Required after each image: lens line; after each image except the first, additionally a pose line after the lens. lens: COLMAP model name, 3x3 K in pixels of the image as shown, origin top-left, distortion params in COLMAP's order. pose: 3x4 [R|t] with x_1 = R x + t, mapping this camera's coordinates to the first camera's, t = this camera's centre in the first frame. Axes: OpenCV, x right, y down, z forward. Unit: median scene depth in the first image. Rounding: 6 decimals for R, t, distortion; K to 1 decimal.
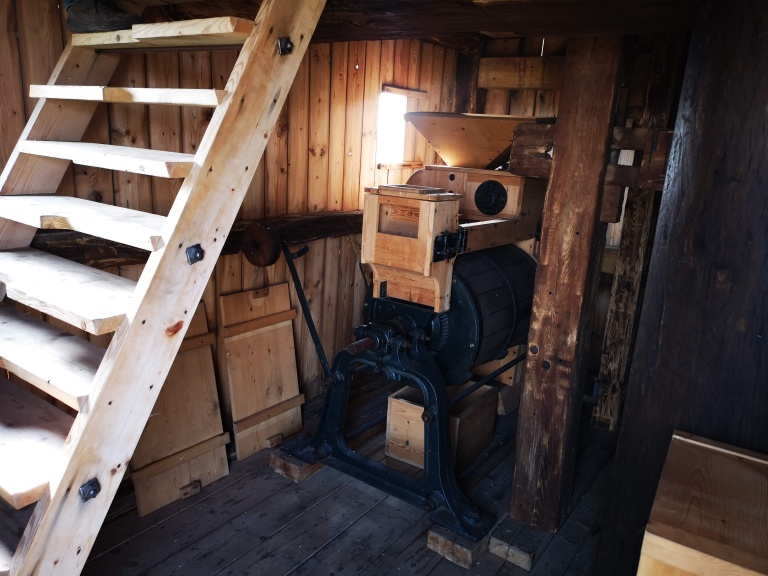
lens RADIAL K [[595.4, 0, 377.7], [0, 595.4, 287.0], [0, 0, 1]] dist [0.057772, -0.038909]
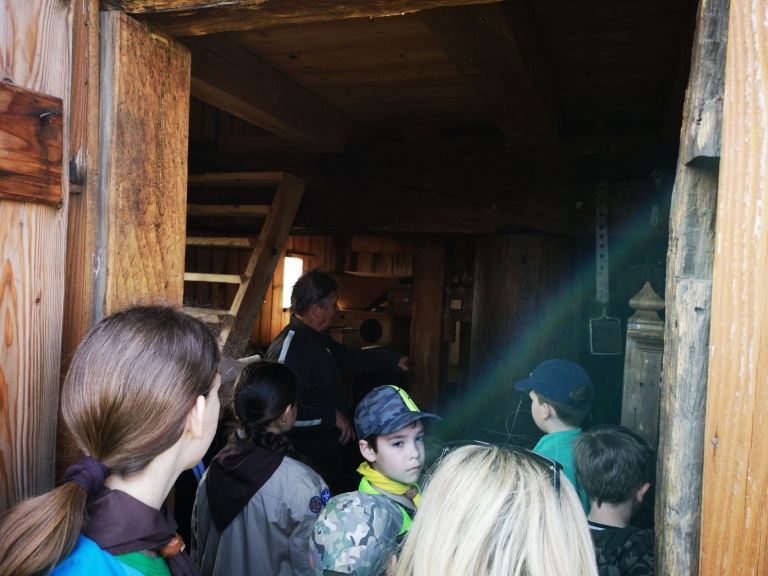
lens RADIAL K [[595.4, 0, 381.1], [0, 595.4, 286.7], [0, 0, 1]] dist [0.057772, -0.038909]
pose [[0.969379, -0.011567, 0.245297, -0.189517], [0.067016, 0.973435, -0.218938, 0.086196], [-0.236248, 0.228673, 0.944402, -0.521420]]
